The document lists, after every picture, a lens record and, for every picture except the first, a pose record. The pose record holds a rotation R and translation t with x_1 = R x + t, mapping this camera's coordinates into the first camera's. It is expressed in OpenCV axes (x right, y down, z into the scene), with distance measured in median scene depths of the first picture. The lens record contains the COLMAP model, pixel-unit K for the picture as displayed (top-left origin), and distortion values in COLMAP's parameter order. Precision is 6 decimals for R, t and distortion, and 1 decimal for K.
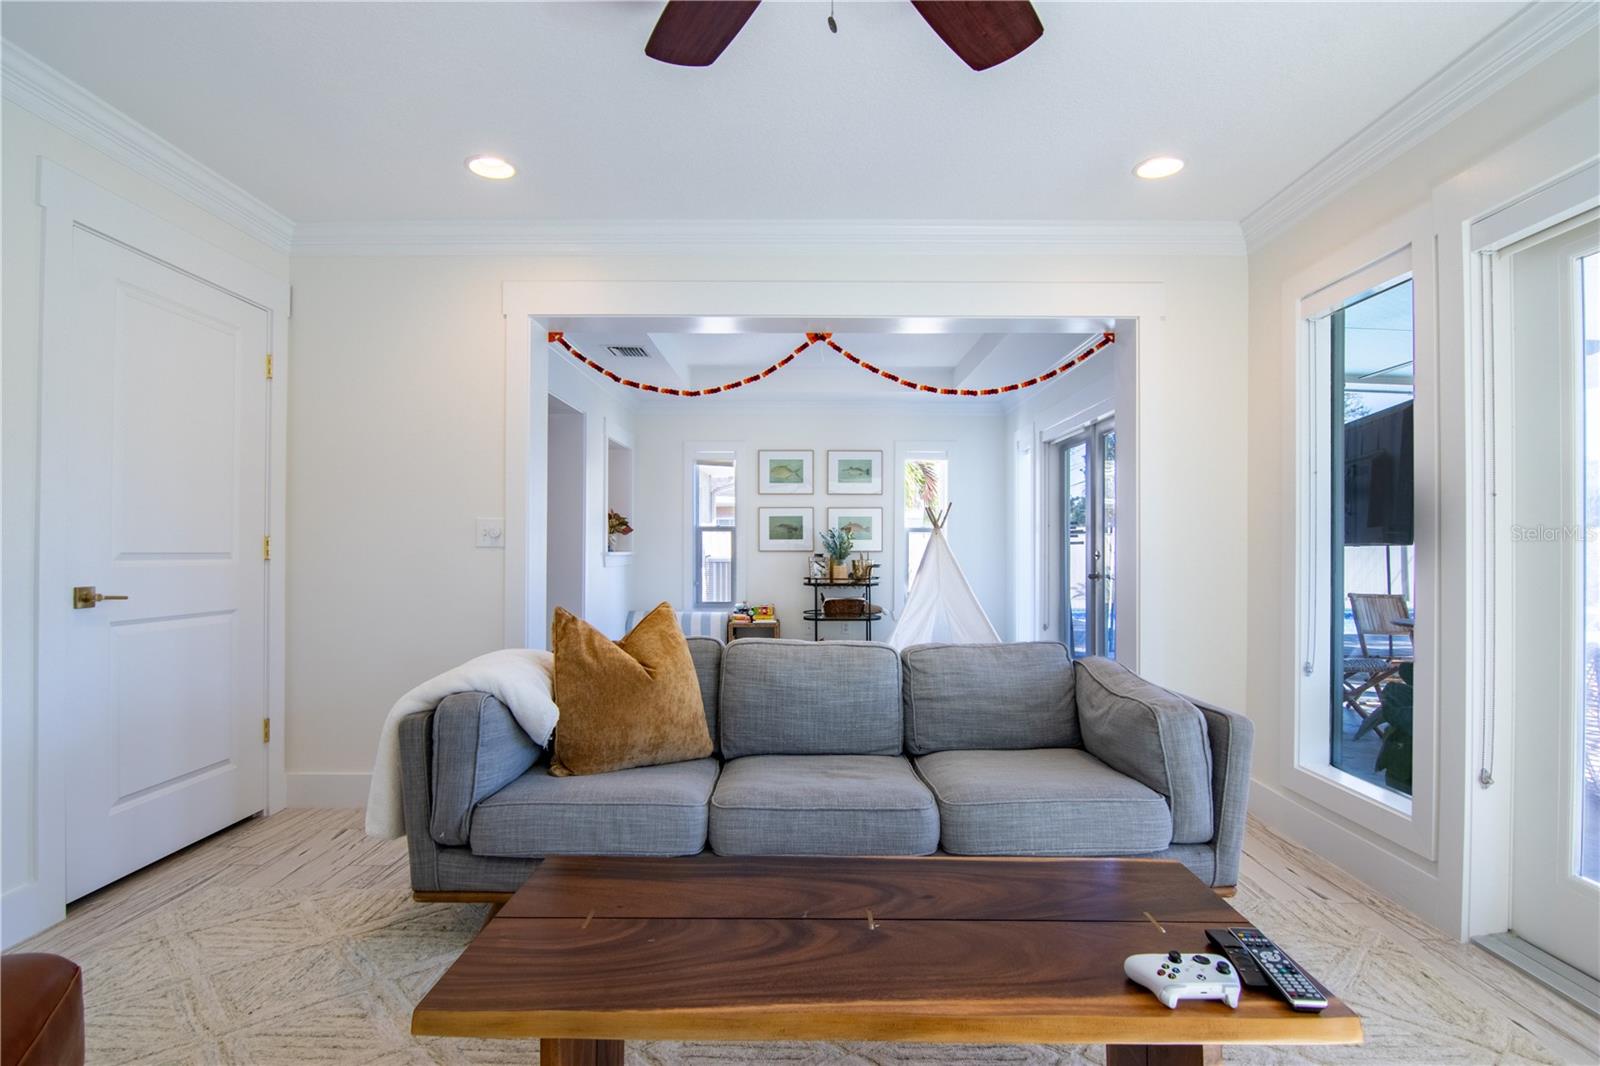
lens RADIAL K [[809.9, 0, 802.4], [0, 809.9, 537.2], [0, 0, 1]] dist [0.000657, -0.016640]
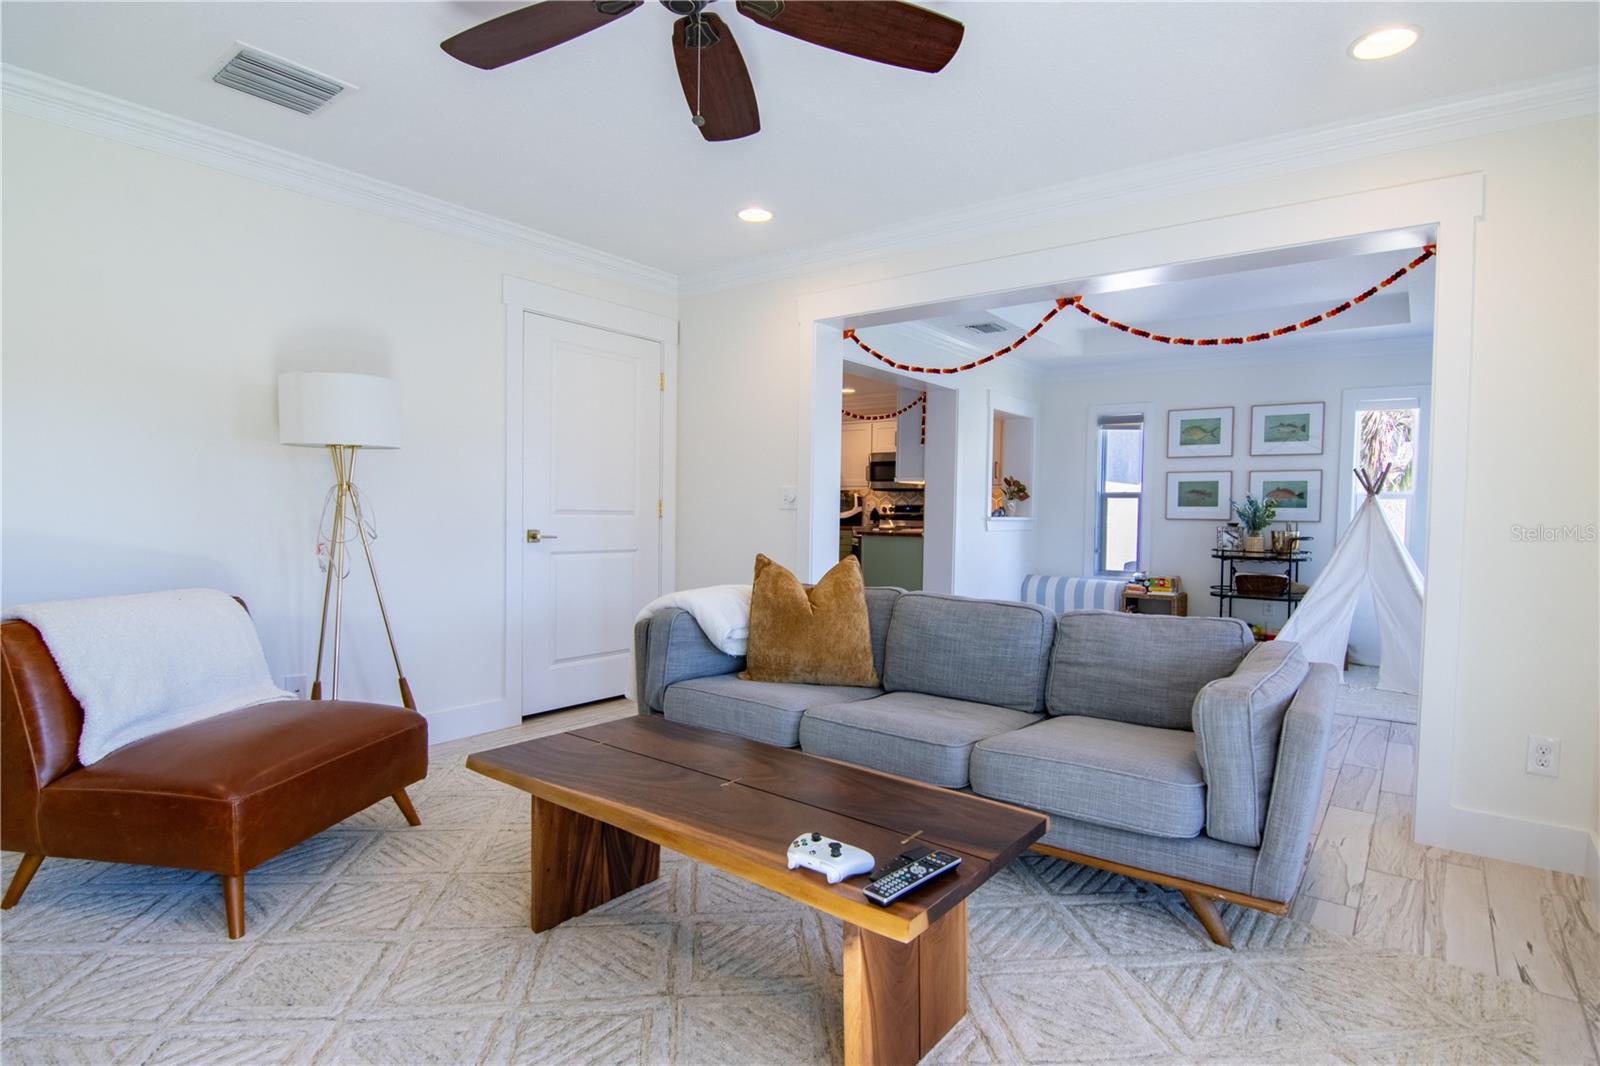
lens RADIAL K [[809.9, 0, 802.4], [0, 809.9, 537.2], [0, 0, 1]] dist [0.000657, -0.016640]
pose [[0.793169, 0.030451, -0.608240, 0.406385], [-0.005757, 0.999079, 0.042511, 0.001884], [0.608975, -0.030217, 0.792614, 0.003473]]
